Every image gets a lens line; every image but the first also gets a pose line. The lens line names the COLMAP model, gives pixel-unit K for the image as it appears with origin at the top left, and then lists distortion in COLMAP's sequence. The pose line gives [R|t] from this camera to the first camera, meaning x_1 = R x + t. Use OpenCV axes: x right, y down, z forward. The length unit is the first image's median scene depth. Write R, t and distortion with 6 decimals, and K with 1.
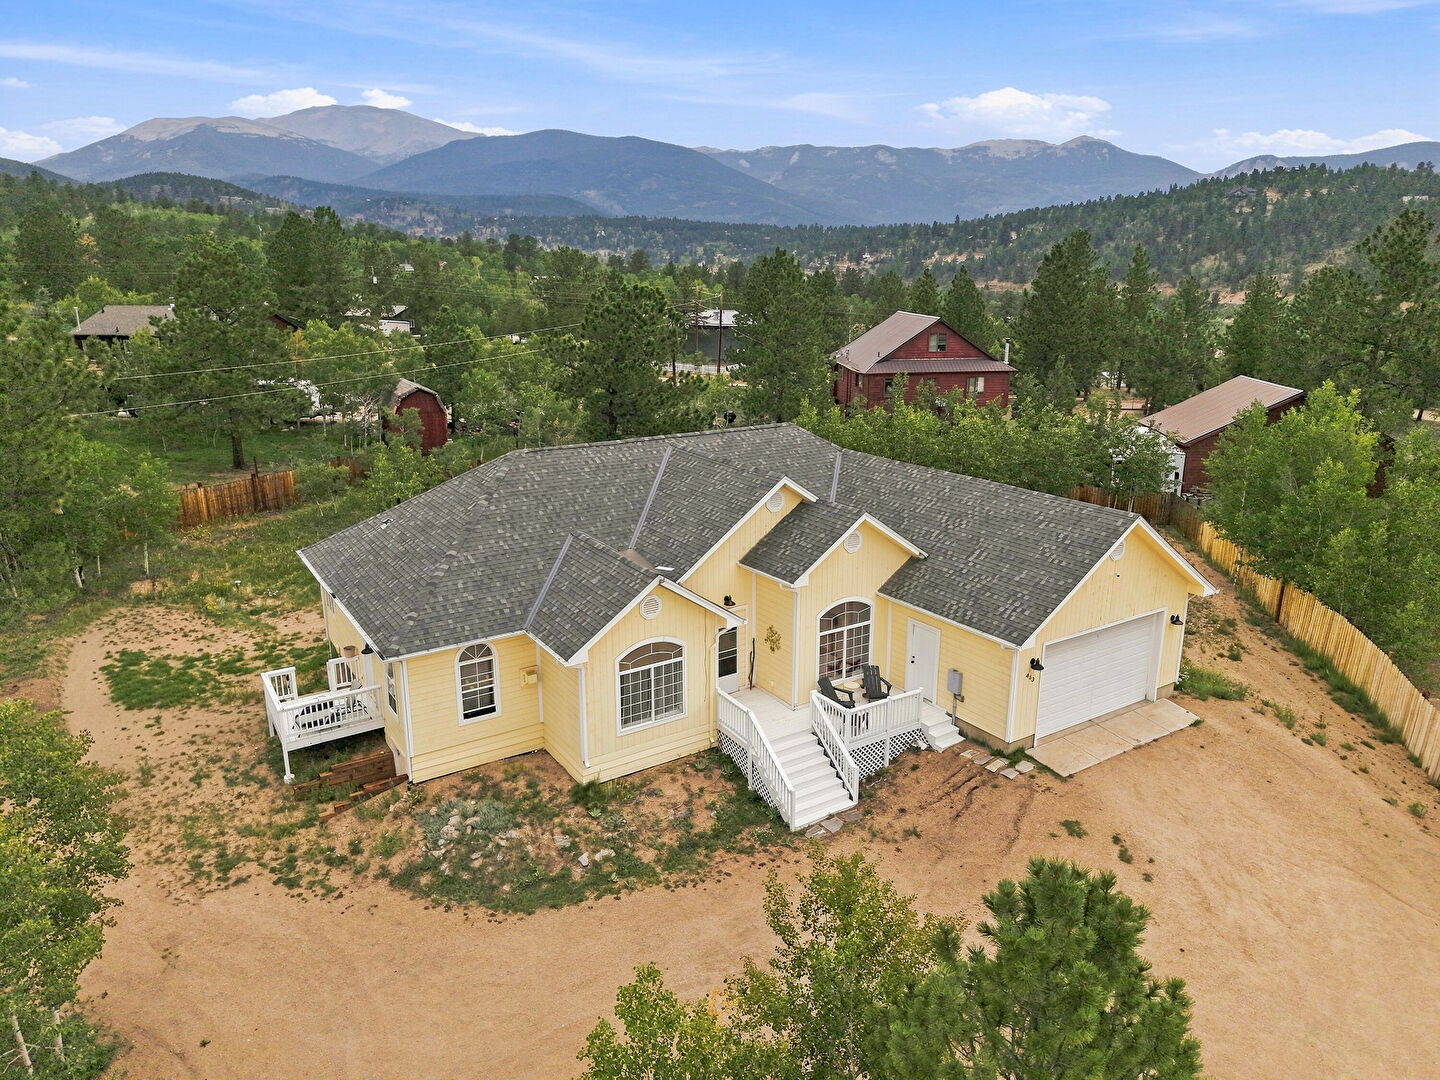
lens RADIAL K [[960.9, 0, 720.0], [0, 960.9, 540.0], [0, 0, 1]] dist [0.008797, -0.007054]
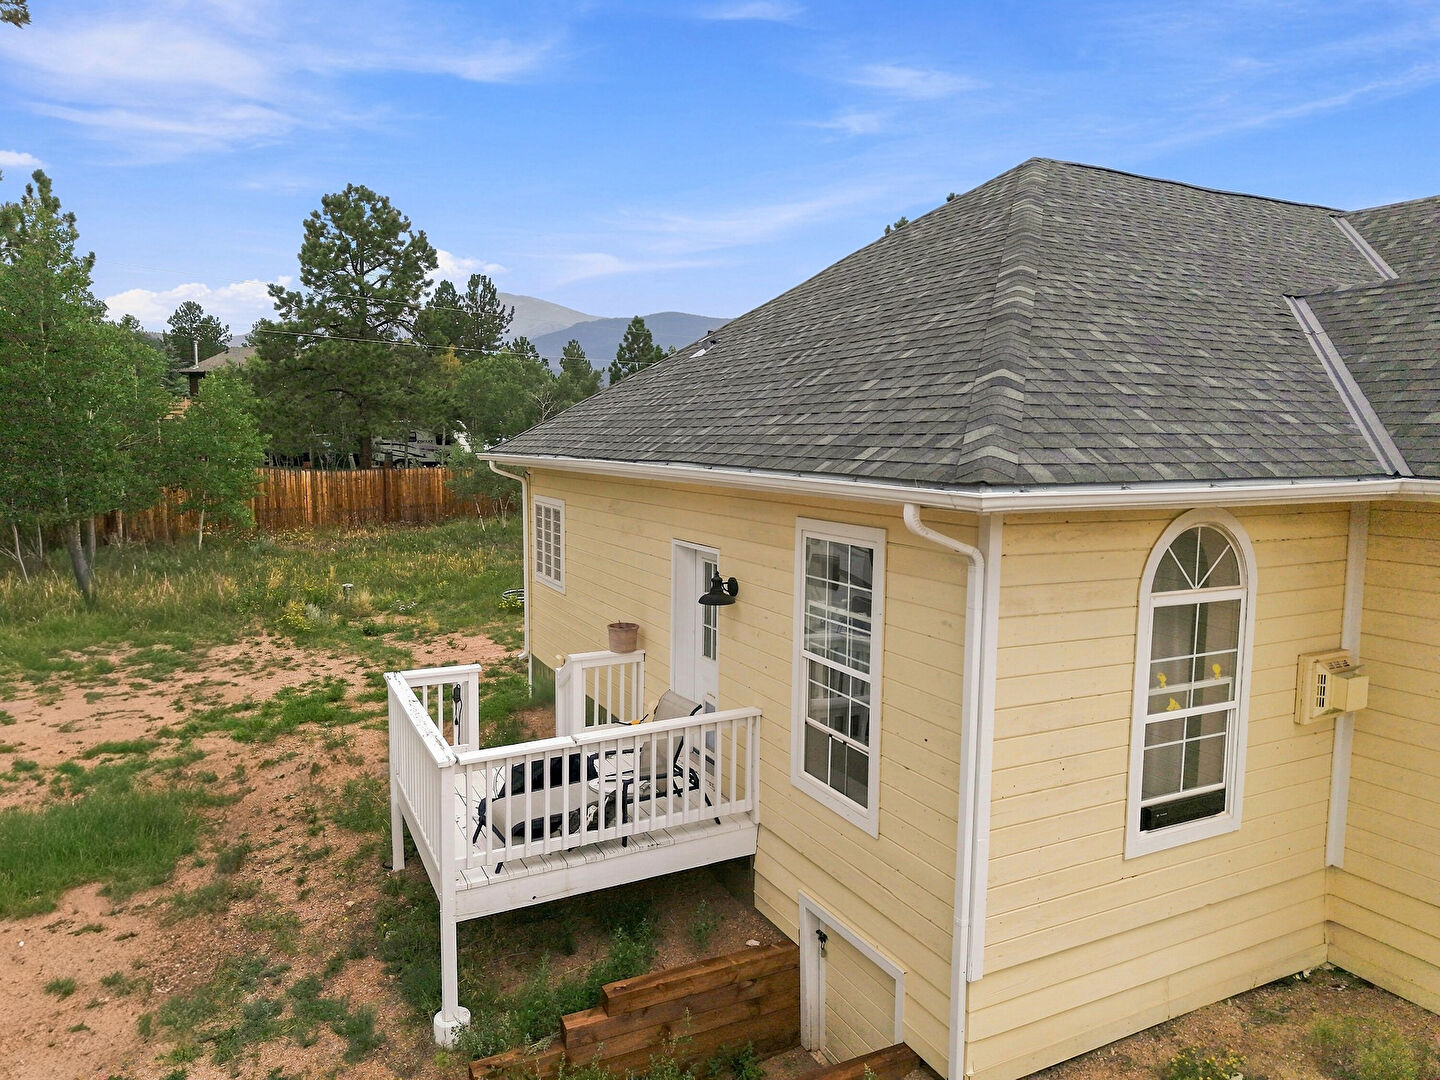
lens RADIAL K [[960.9, 0, 720.0], [0, 960.9, 540.0], [0, 0, 1]] dist [0.008797, -0.007054]
pose [[0.994165, 0.016825, -0.106547, -0.343029], [-0.034515, 0.985448, -0.166436, 0.153204], [0.102196, 0.169142, 0.980279, 0.710938]]
